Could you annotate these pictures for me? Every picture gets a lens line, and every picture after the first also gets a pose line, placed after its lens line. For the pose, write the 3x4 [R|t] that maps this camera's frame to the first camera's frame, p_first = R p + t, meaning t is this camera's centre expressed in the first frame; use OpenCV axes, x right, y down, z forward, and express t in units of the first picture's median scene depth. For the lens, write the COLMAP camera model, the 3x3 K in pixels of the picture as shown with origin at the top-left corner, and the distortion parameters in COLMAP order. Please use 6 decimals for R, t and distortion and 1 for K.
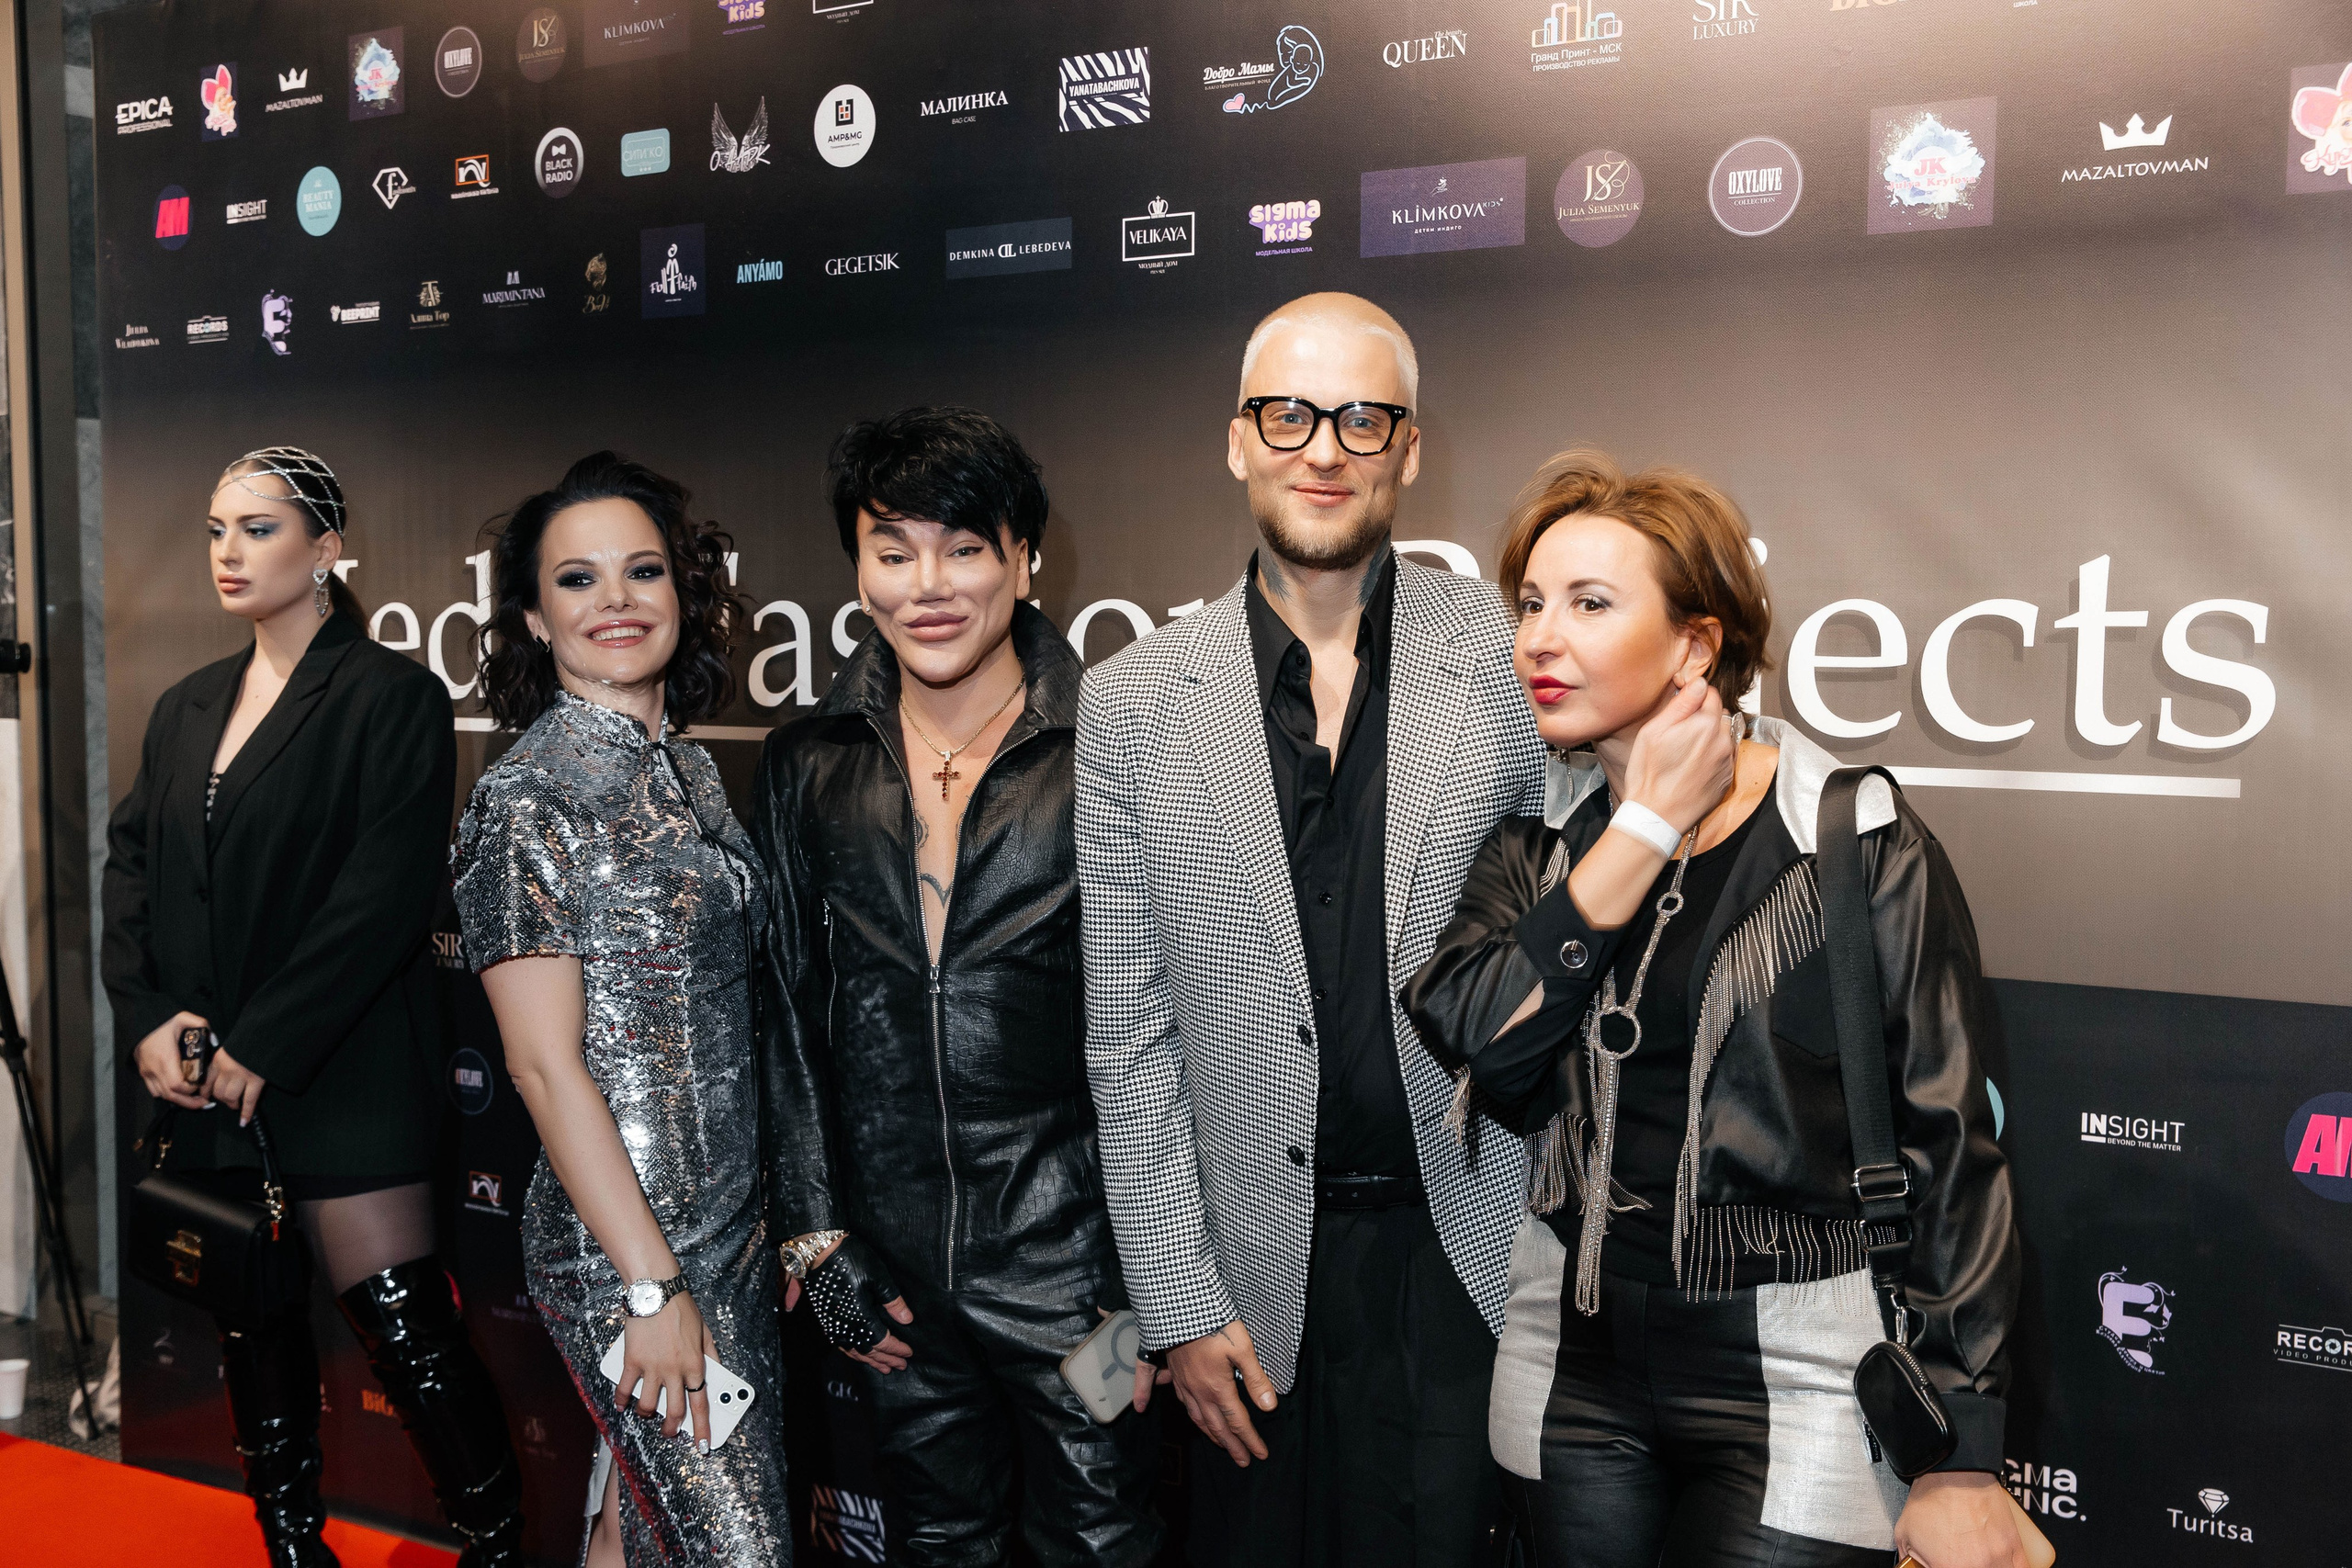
lens RADIAL K [[2390.5, 0, 1176.0], [0, 2390.5, 784.0], [0, 0, 1]] dist [0.011017, 0.002030]
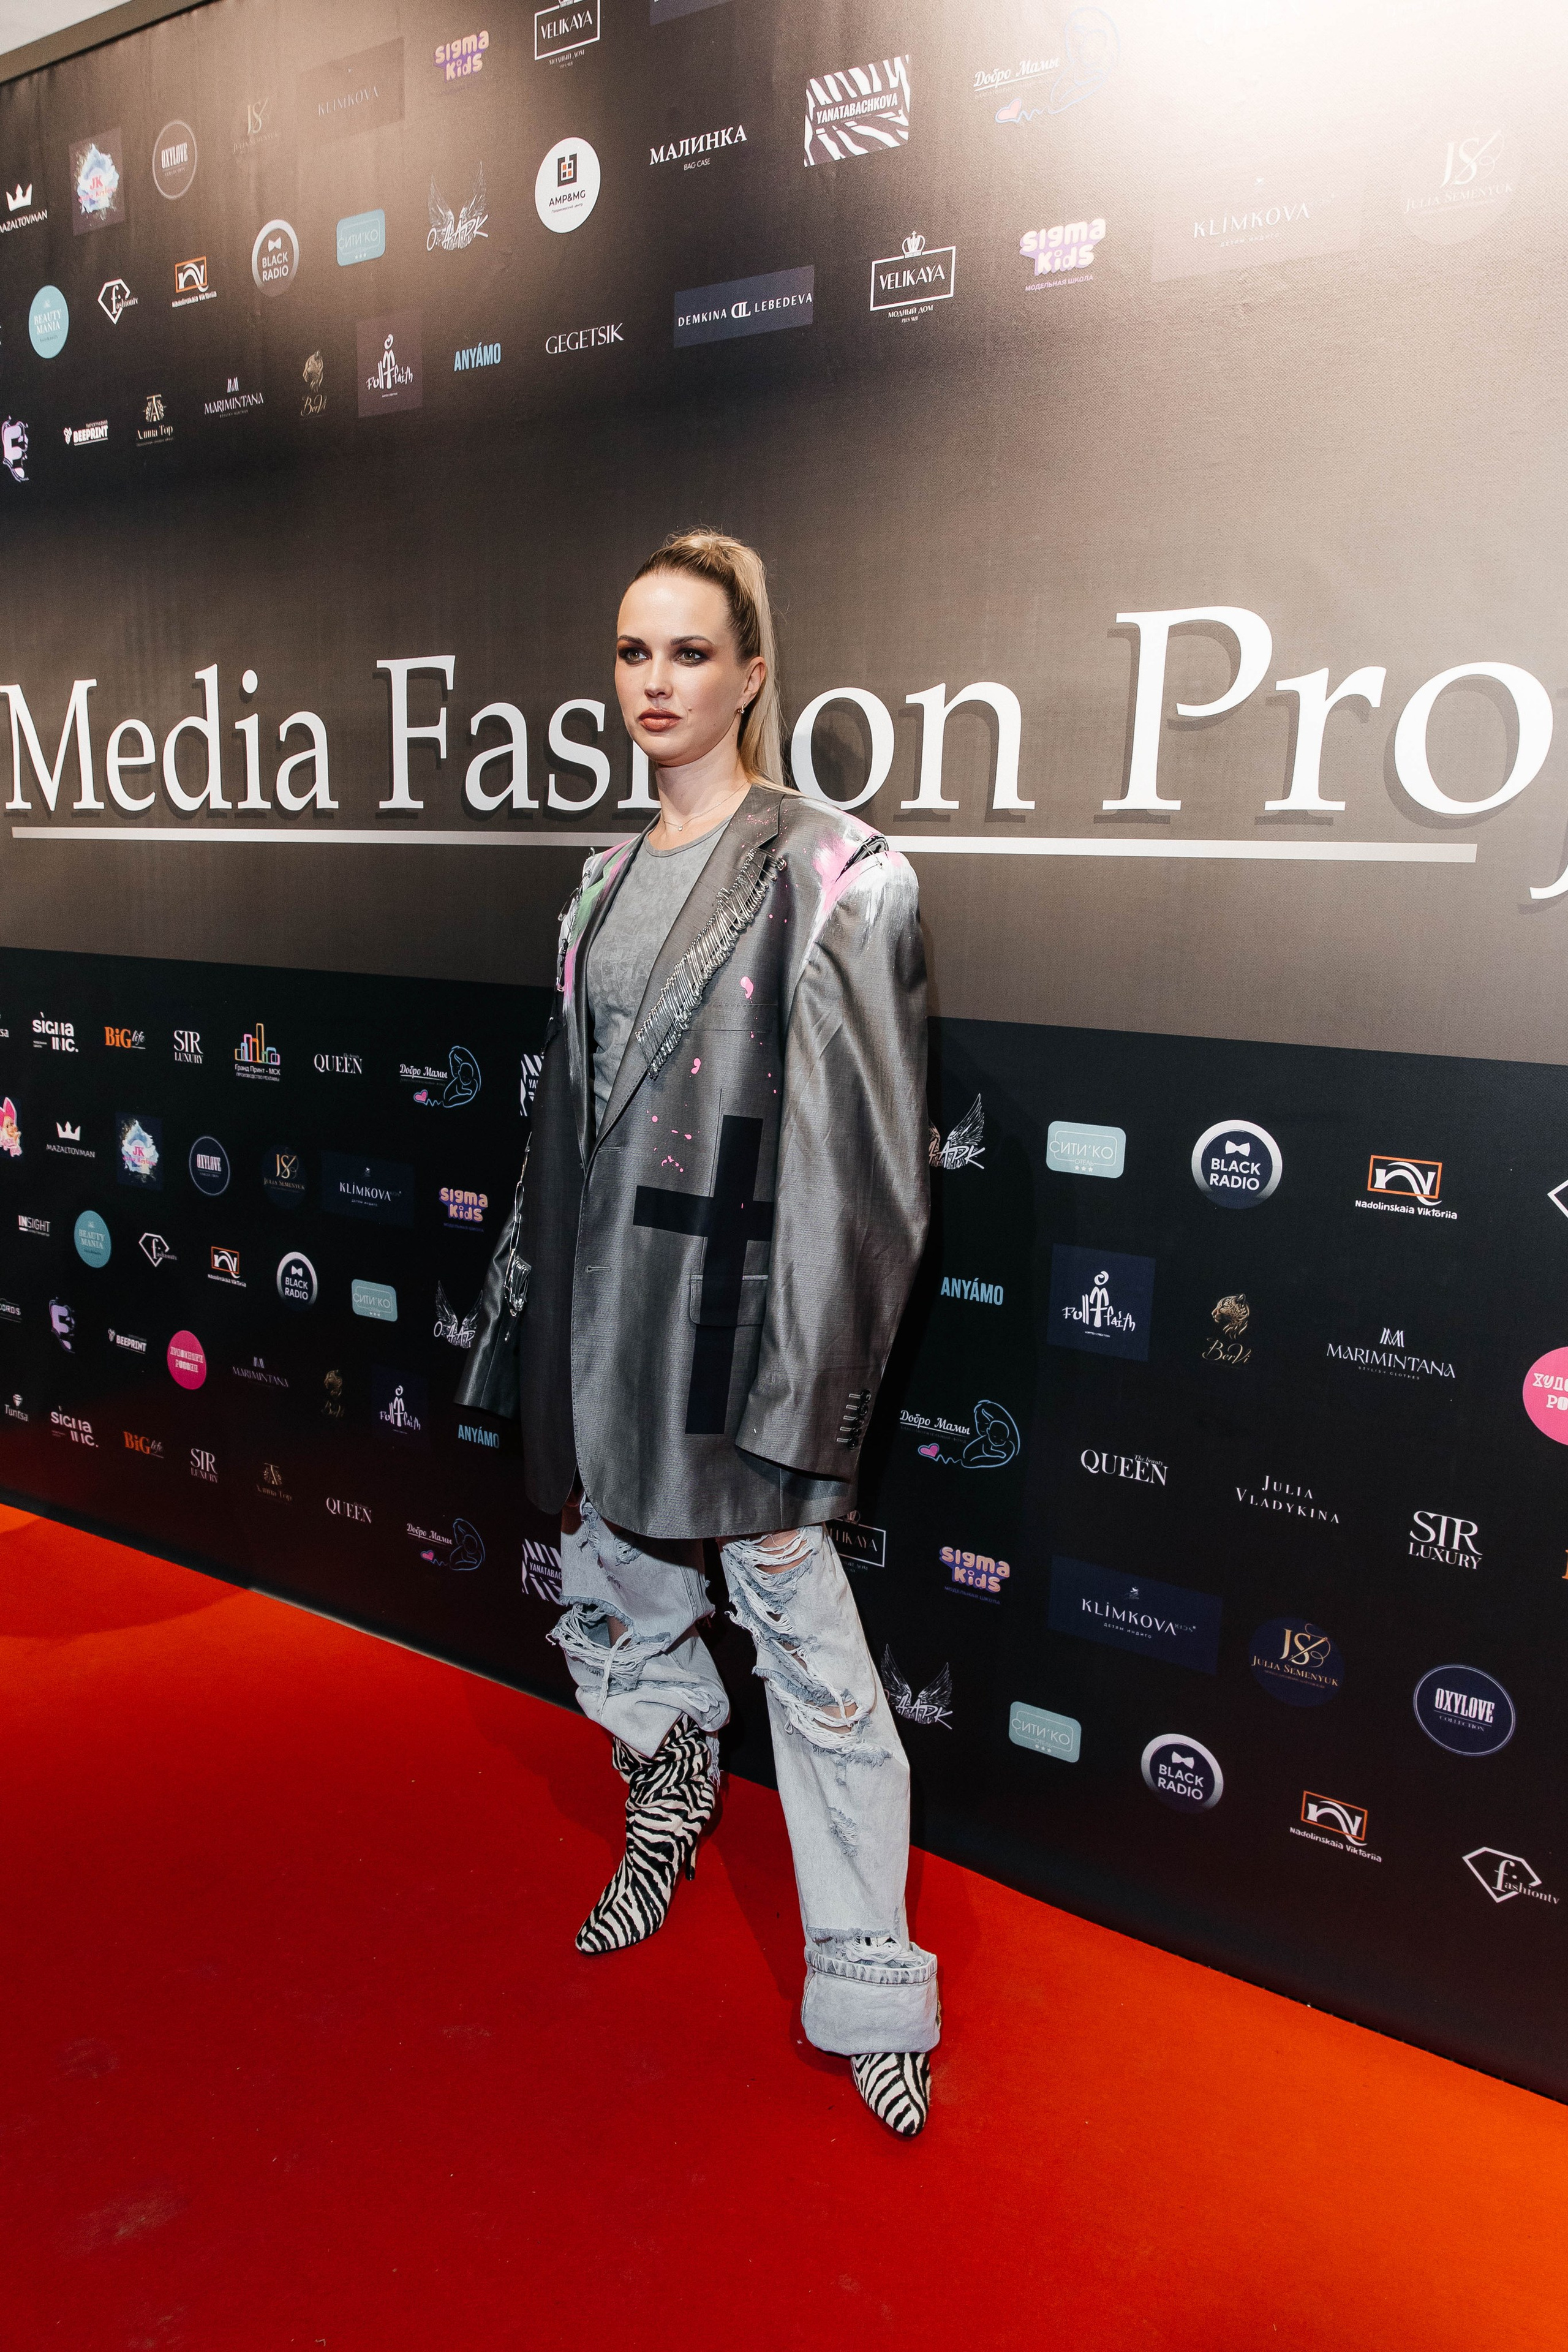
lens RADIAL K [[1660.5, 0, 778.8], [0, 1660.5, 1132.3], [0, 0, 1]] dist [0.008951, -0.005615]
pose [[0.999722, 0.017169, 0.016134, -0.063248], [-0.018759, 0.994375, 0.104245, 0.032880], [-0.014254, -0.104519, 0.994421, 0.323963]]
